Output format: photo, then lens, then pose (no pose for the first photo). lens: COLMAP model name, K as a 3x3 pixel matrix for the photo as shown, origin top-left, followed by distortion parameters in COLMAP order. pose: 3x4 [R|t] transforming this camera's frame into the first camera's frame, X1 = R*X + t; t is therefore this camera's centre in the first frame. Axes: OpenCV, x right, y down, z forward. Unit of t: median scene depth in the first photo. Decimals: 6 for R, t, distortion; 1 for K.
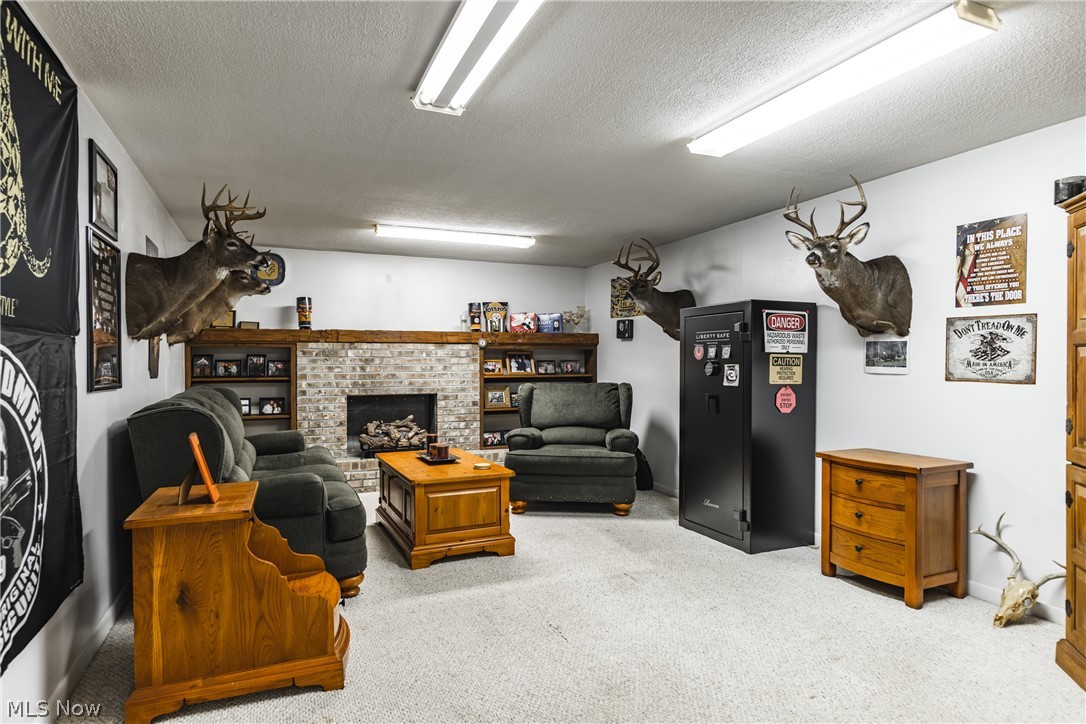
lens RADIAL K [[616.7, 0, 546.7], [0, 616.7, 366.5], [0, 0, 1]] dist [0.000051, 0.002362]
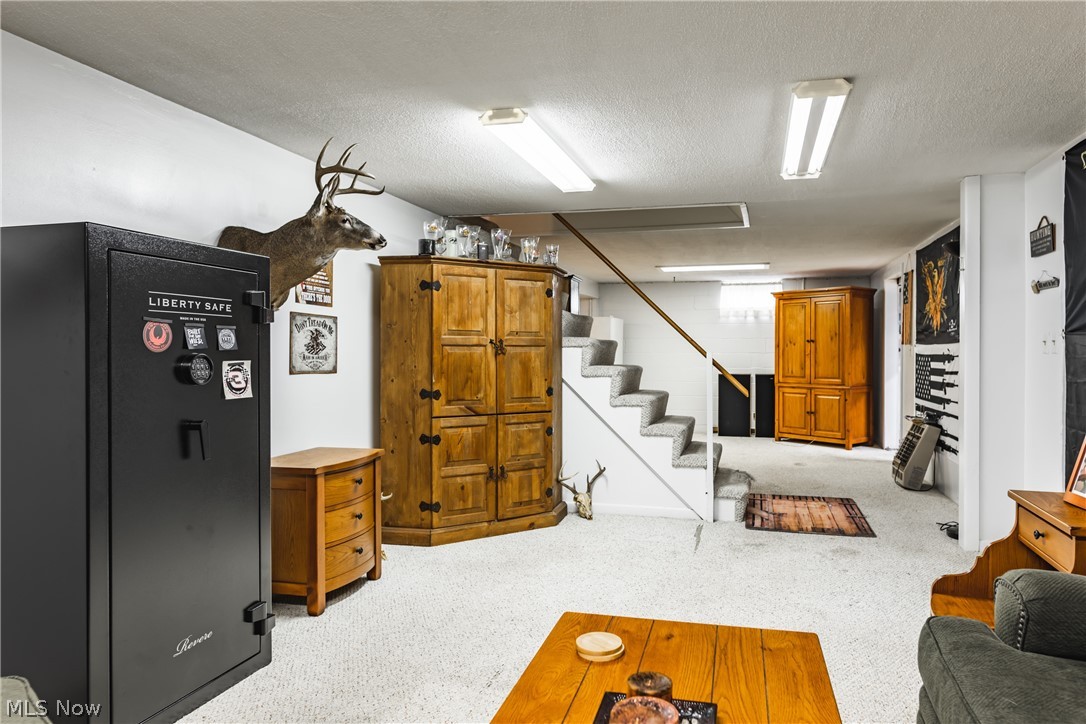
lens RADIAL K [[800.7, 0, 545.4], [0, 800.7, 357.1], [0, 0, 1]] dist [-0.010563, -0.001513]
pose [[-0.794032, 0.000226, 0.607876, -0.490706], [0.008453, 0.999907, 0.010670, -0.016040], [-0.607818, 0.013611, -0.793960, 1.868065]]
